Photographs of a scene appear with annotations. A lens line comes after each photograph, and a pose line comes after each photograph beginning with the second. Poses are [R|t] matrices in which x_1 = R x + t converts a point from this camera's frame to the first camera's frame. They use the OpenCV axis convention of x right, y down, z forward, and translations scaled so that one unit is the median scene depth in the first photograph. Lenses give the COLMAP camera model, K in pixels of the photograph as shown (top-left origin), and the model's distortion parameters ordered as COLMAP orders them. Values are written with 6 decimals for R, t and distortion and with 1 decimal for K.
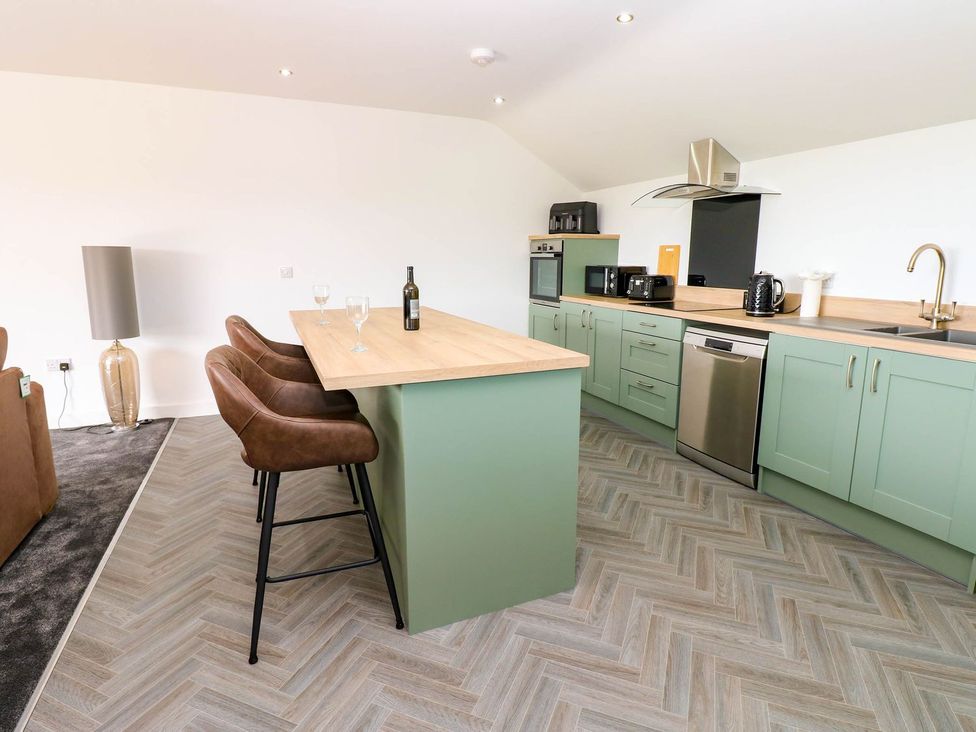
lens RADIAL K [[533.4, 0, 490.6], [0, 533.4, 364.9], [0, 0, 1]] dist [-0.025708, -0.000442]
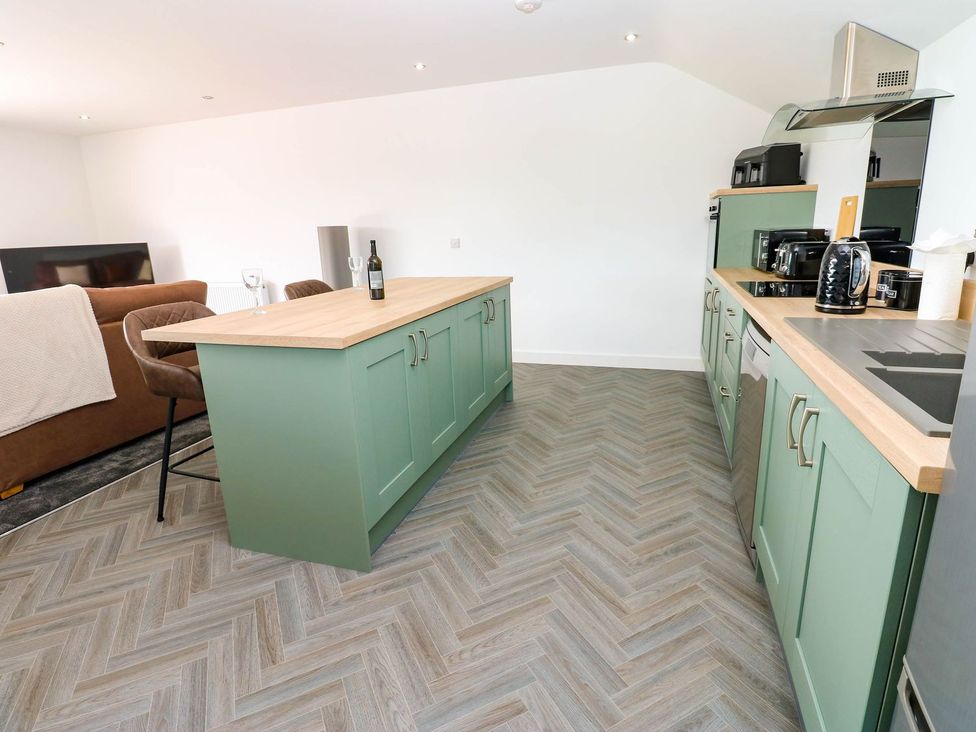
lens RADIAL K [[512.9, 0, 489.4], [0, 512.9, 358.8], [0, 0, 1]] dist [-0.017621, -0.000821]
pose [[0.754654, 0.133007, -0.642500, 0.607054], [-0.094027, 0.991053, 0.094722, -0.055550], [0.649350, -0.011070, 0.760409, 0.298761]]
